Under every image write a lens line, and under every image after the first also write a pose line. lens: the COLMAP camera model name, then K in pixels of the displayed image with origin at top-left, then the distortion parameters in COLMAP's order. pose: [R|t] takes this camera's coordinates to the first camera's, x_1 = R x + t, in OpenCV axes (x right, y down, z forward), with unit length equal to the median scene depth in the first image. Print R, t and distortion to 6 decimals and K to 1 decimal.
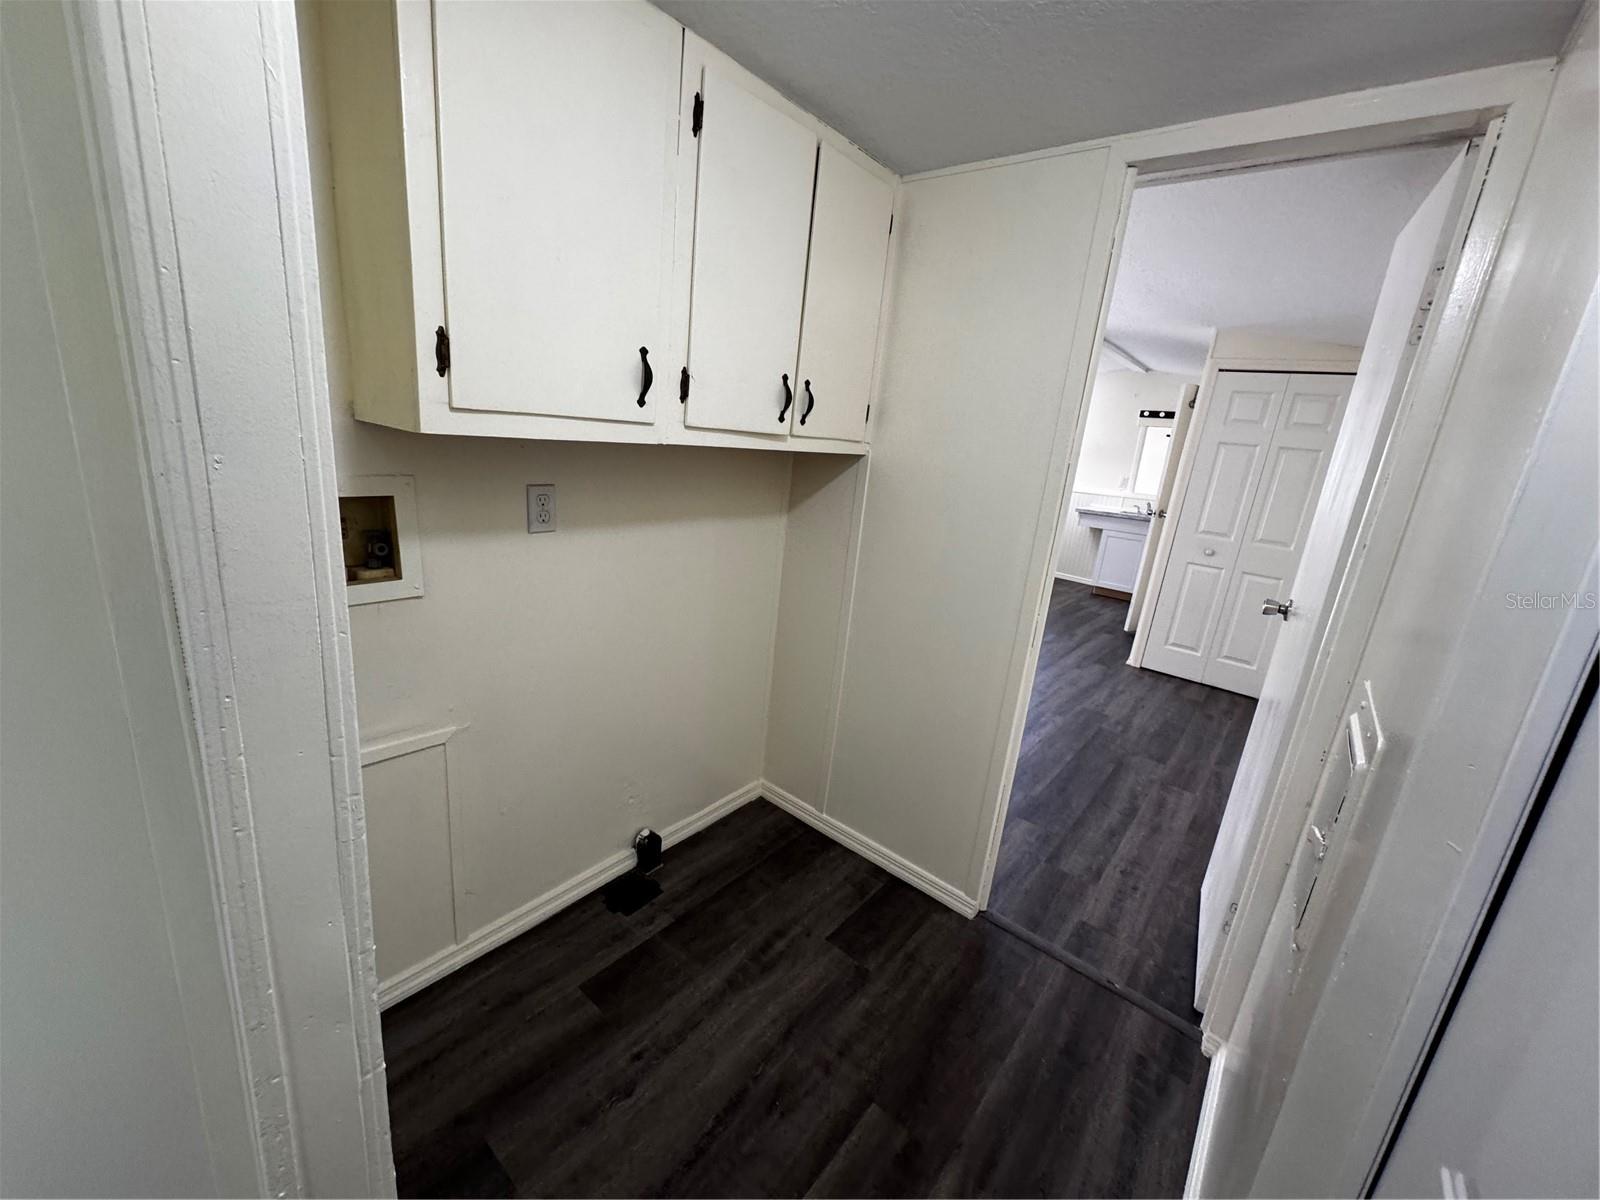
lens RADIAL K [[641.6, 0, 795.1], [0, 641.6, 598.3], [0, 0, 1]] dist [0.000750, 0.000054]
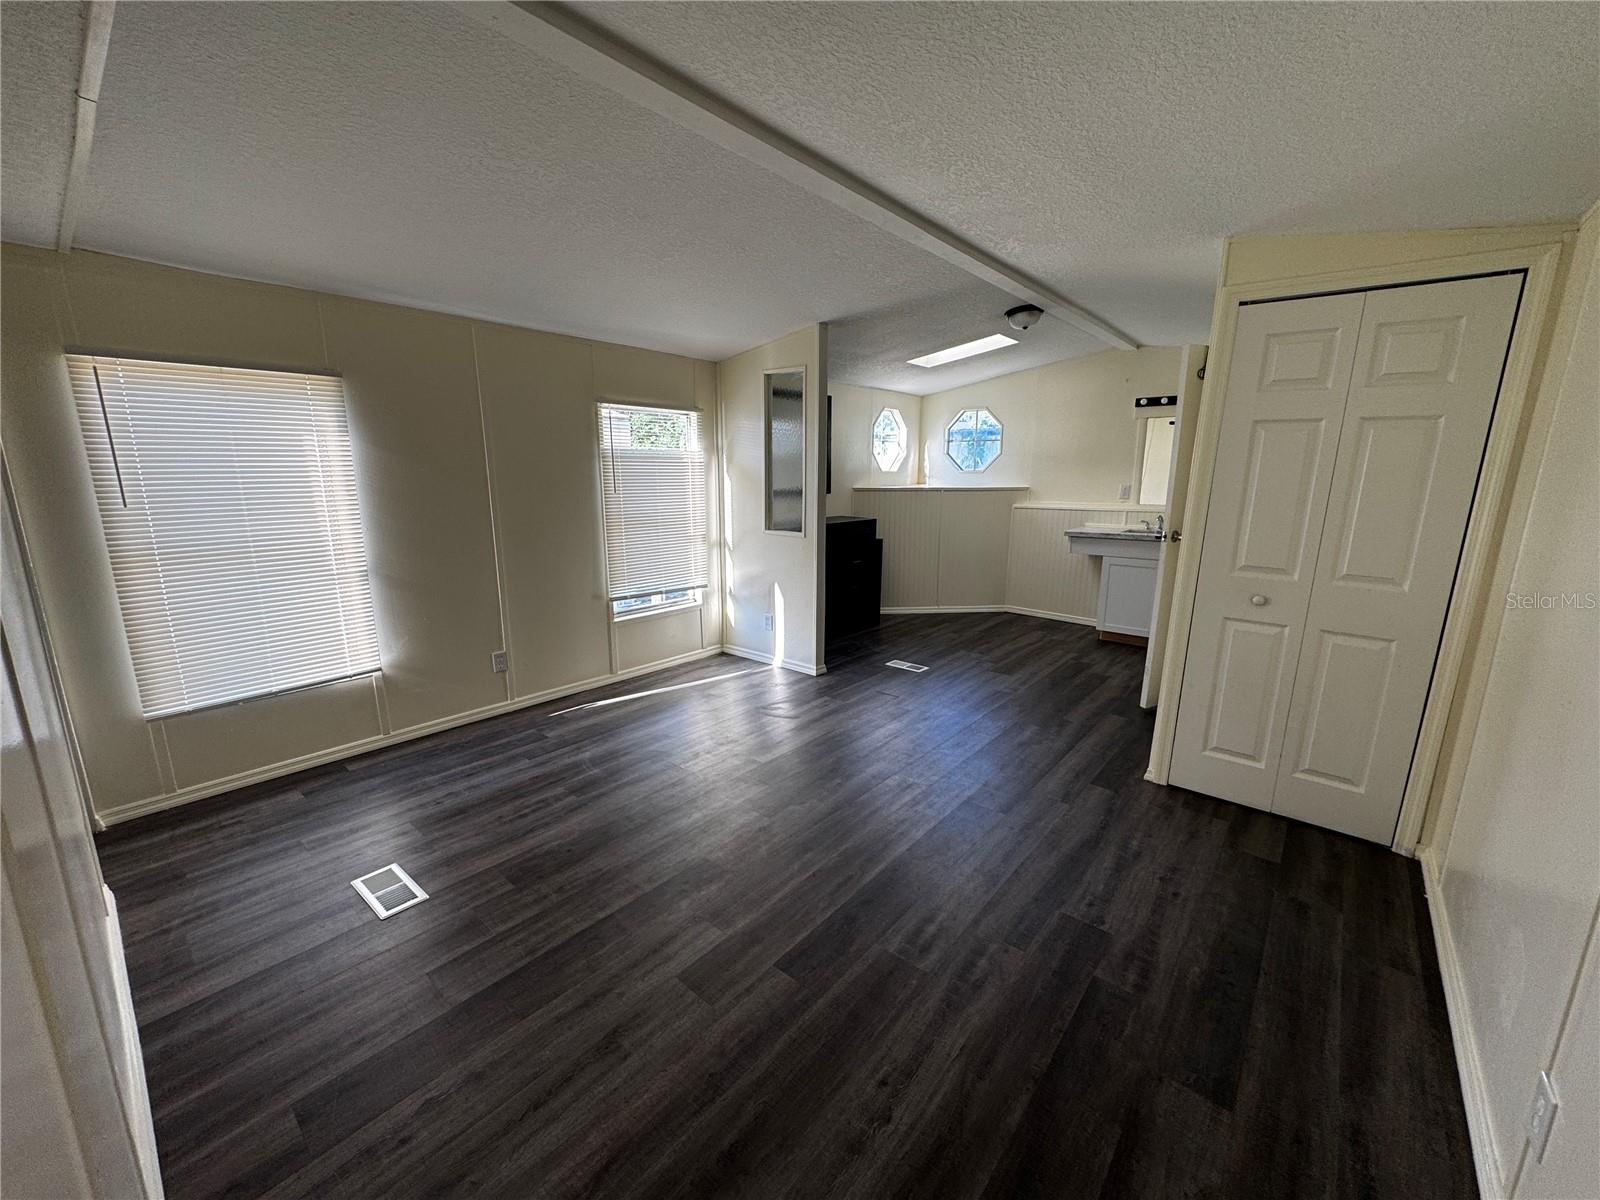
lens RADIAL K [[641.6, 0, 795.1], [0, 641.6, 598.3], [0, 0, 1]] dist [0.000750, 0.000054]
pose [[0.995503, -0.087119, -0.037194, 0.215527], [0.085032, 0.994892, -0.054409, -0.072983], [0.041744, 0.051002, 0.997826, 0.350226]]
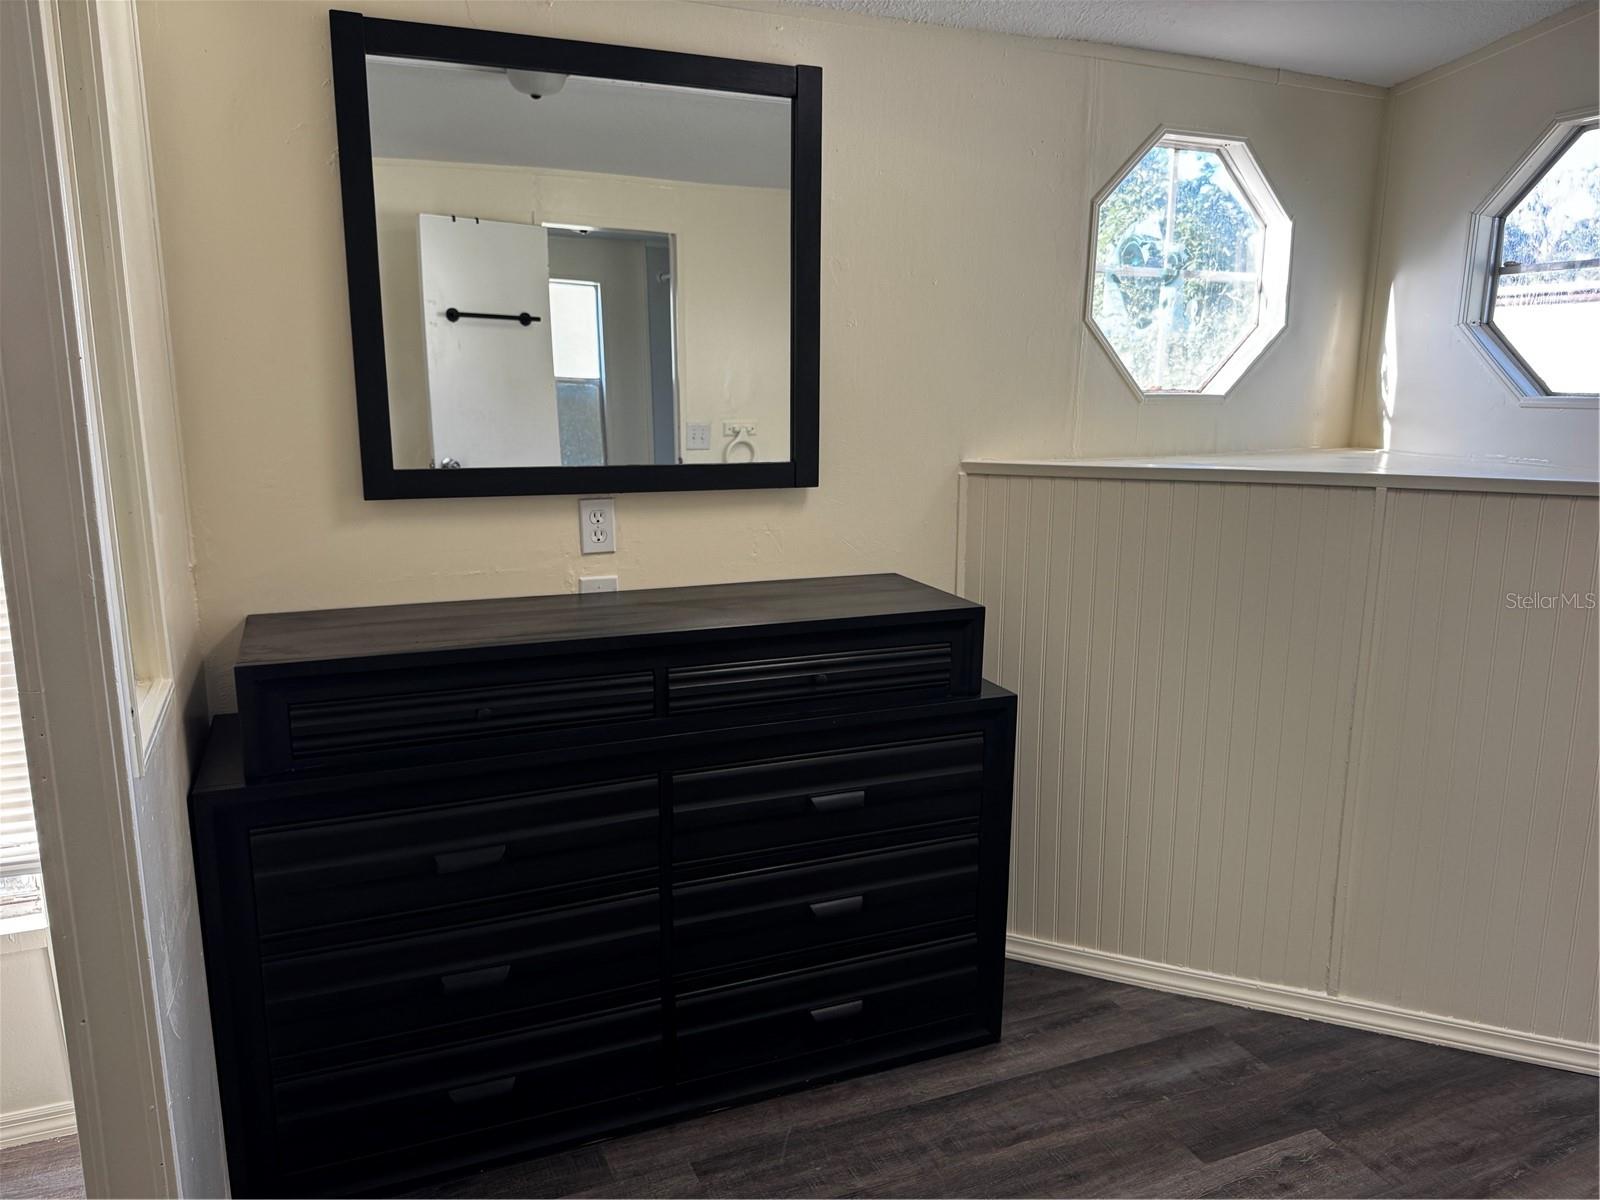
lens RADIAL K [[1150.5, 0, 801.6], [0, 1150.5, 609.5], [0, 0, 1]] dist [0.041351, -0.052195]
pose [[0.887297, 0.005906, -0.461161, 0.503697], [-0.042302, 0.996745, -0.068626, -0.244765], [0.459254, 0.080400, 0.884659, 1.122201]]
